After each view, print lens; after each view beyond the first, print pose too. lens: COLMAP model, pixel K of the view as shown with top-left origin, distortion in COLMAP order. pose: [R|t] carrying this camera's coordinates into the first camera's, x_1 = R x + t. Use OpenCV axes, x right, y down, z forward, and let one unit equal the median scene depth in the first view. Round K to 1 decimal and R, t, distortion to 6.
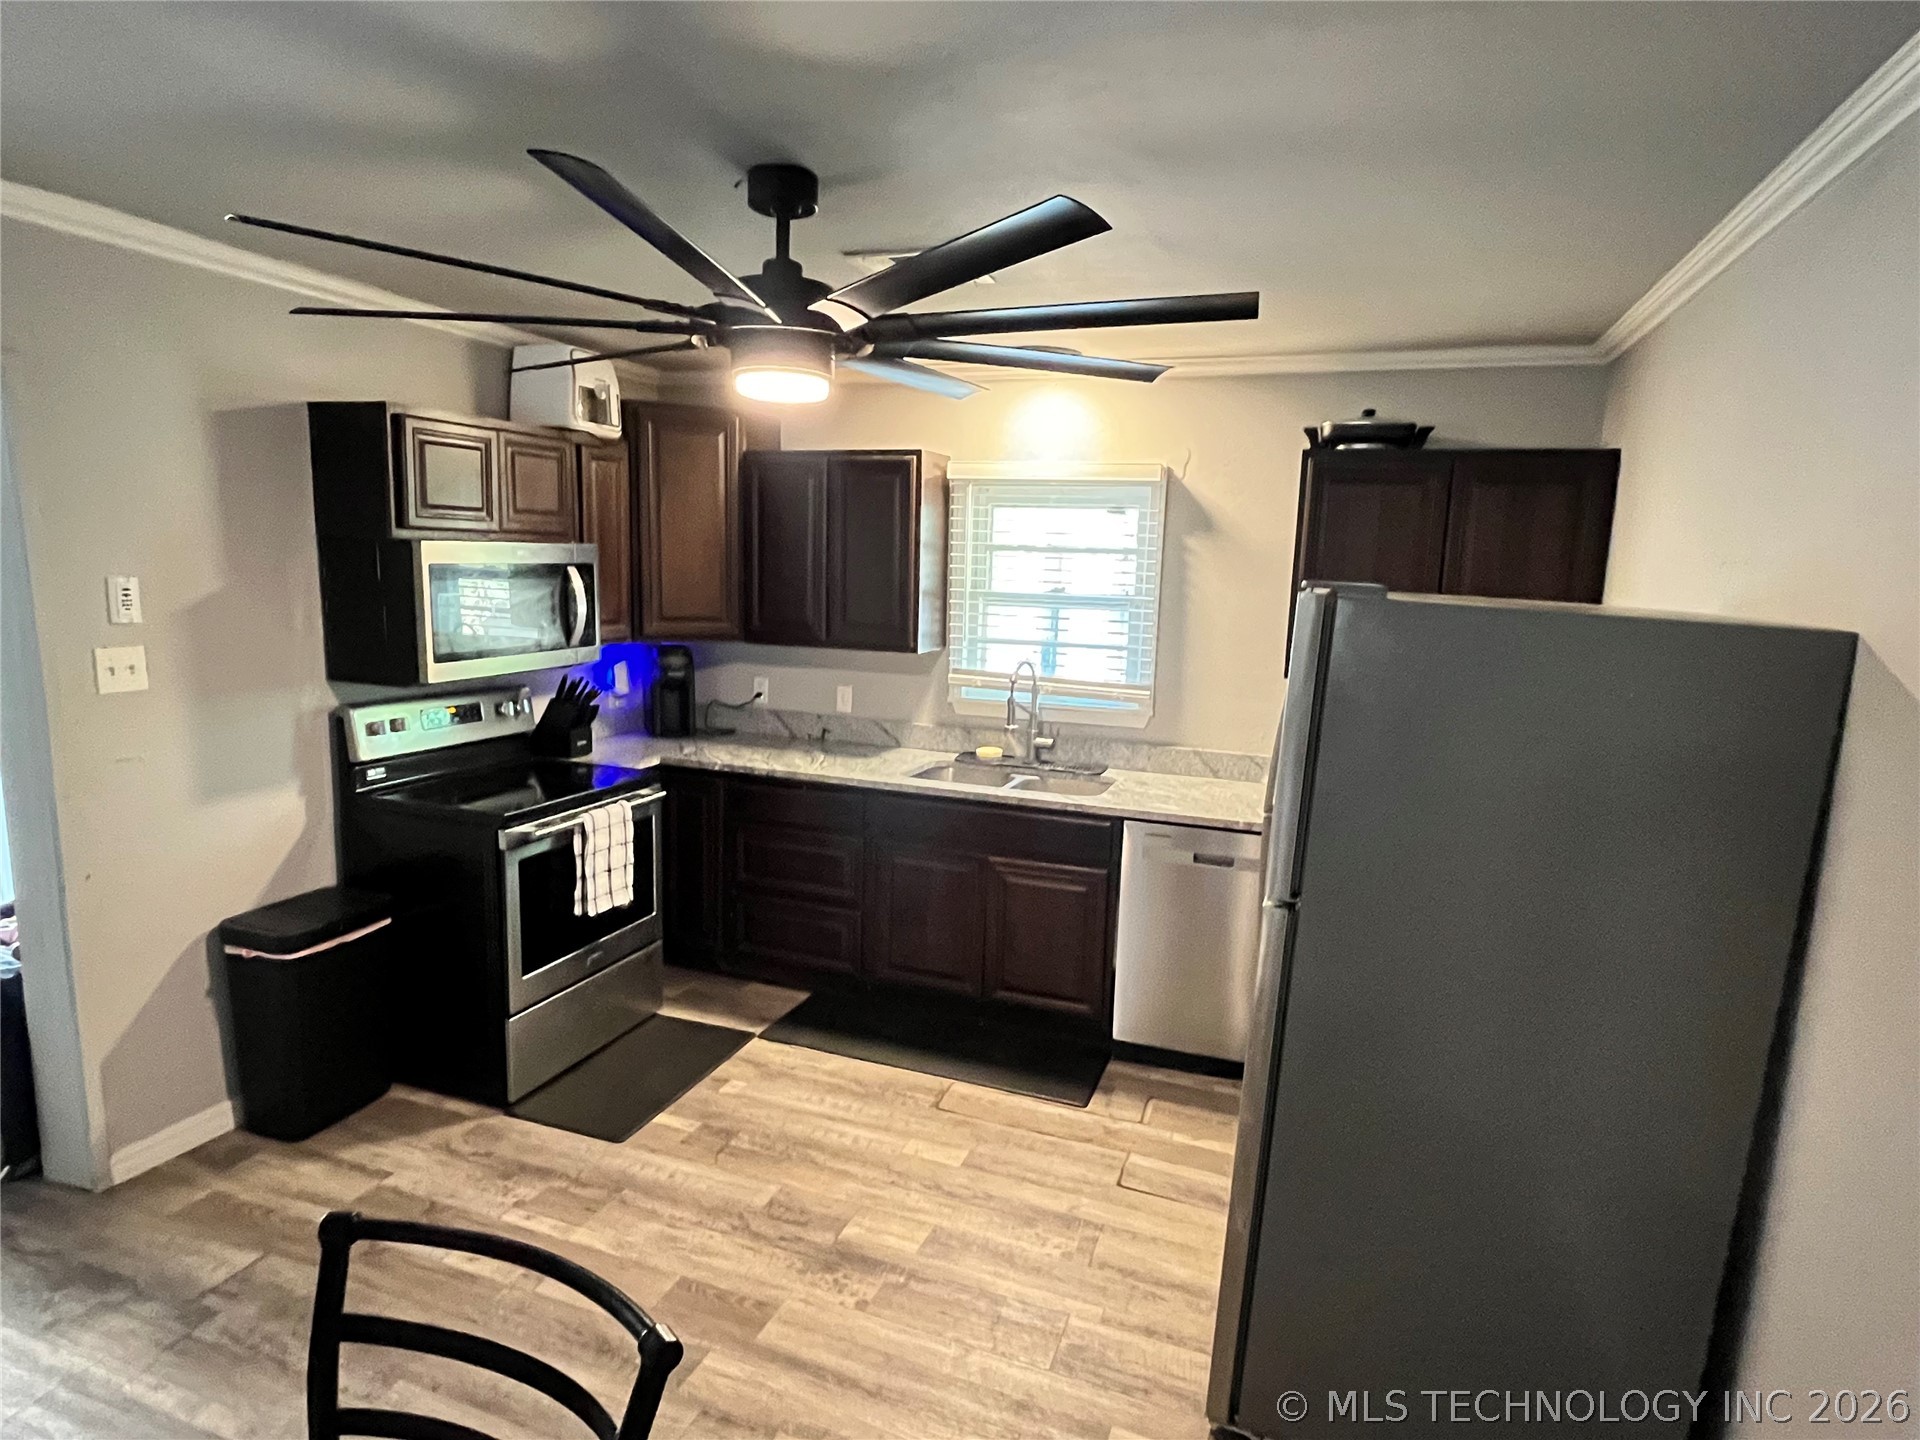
lens RADIAL K [[1063.4, 0, 965.4], [0, 1063.4, 722.5], [0, 0, 1]] dist [0.002882, 0.000273]
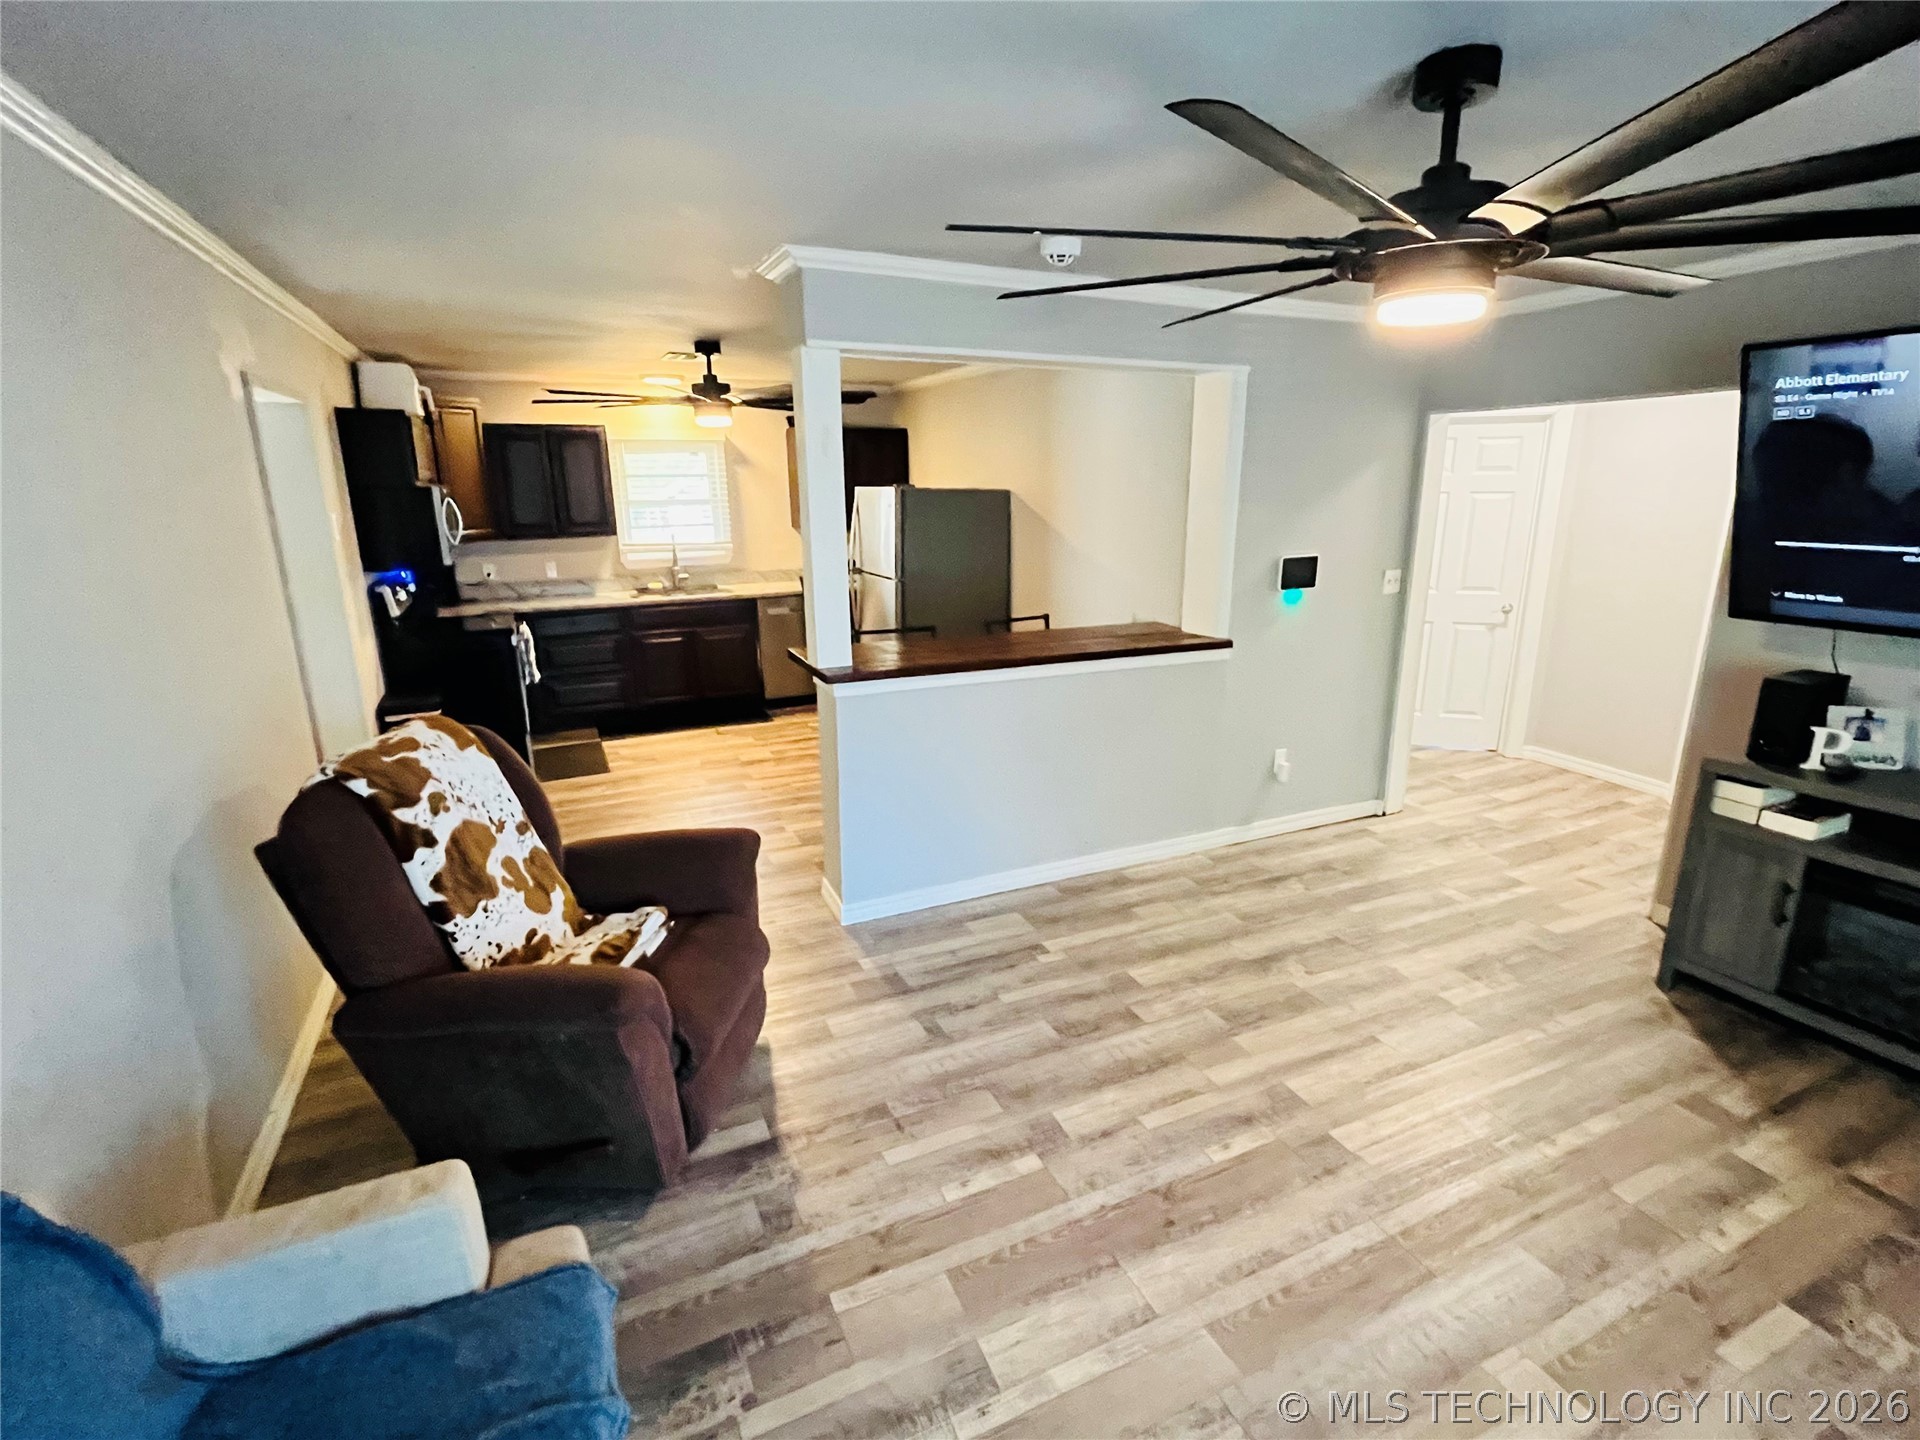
lens RADIAL K [[902.2, 0, 960.0], [0, 902.2, 720.0], [0, 0, 1]] dist [0.002080, 0.000072]
pose [[0.709023, -0.226107, 0.667954, -0.893397], [0.145815, 0.973740, 0.174837, 0.073224], [-0.689945, -0.026566, 0.723374, -0.688051]]
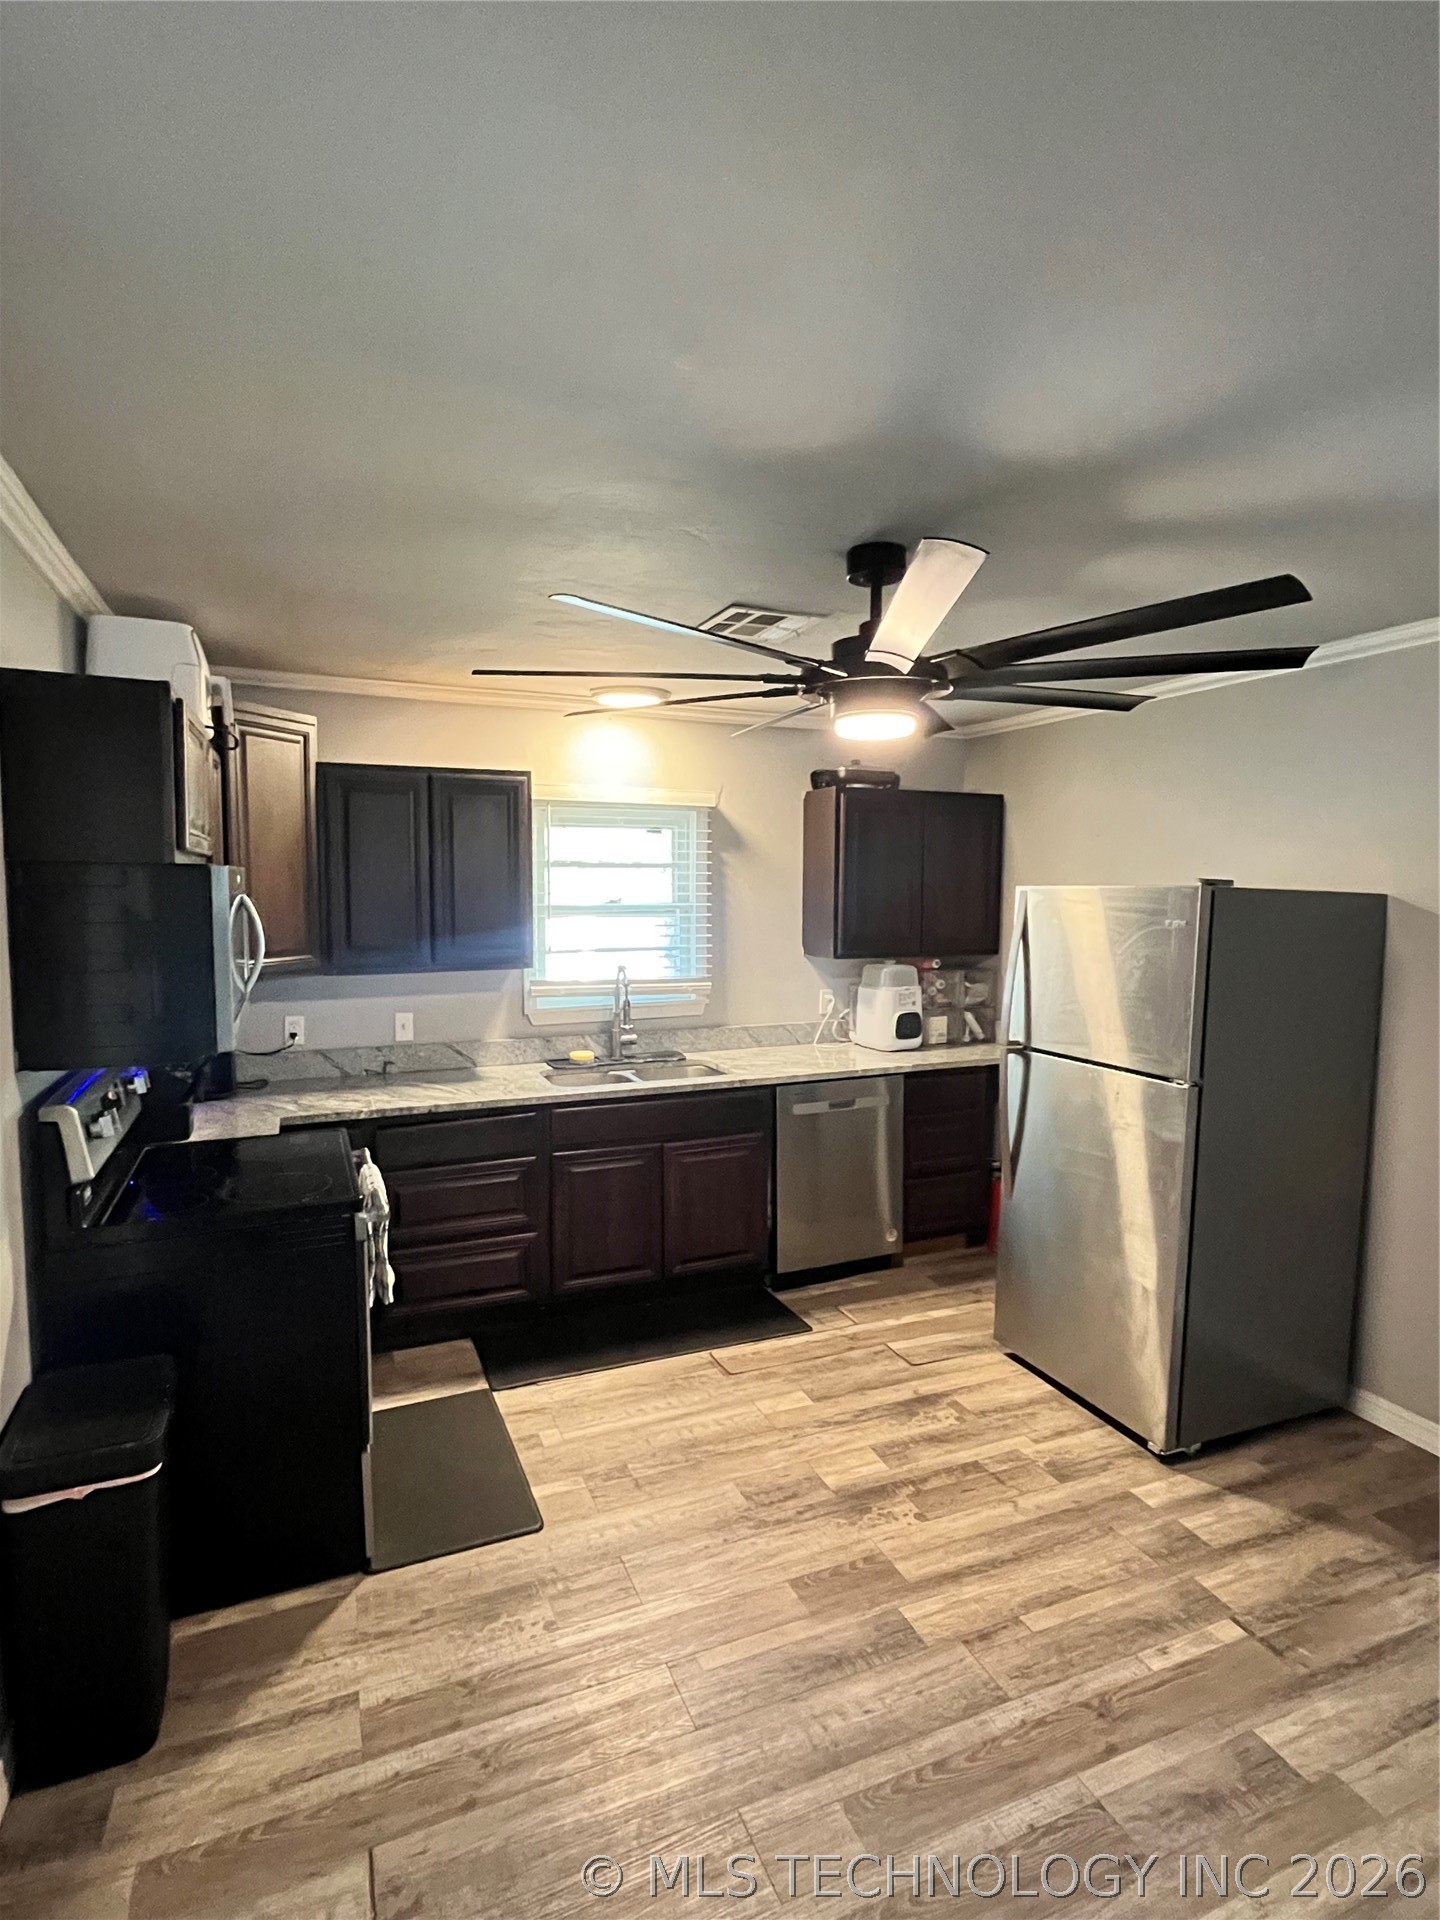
lens RADIAL K [[983.5, 0, 720.0], [0, 983.5, 960.0], [0, 0, 1]] dist [-0.000023, -0.000652]
pose [[0.728523, -0.081905, 0.680108, -0.656576], [0.127070, 0.991754, -0.016679, -0.039745], [-0.673133, 0.098572, 0.732922, 0.222219]]
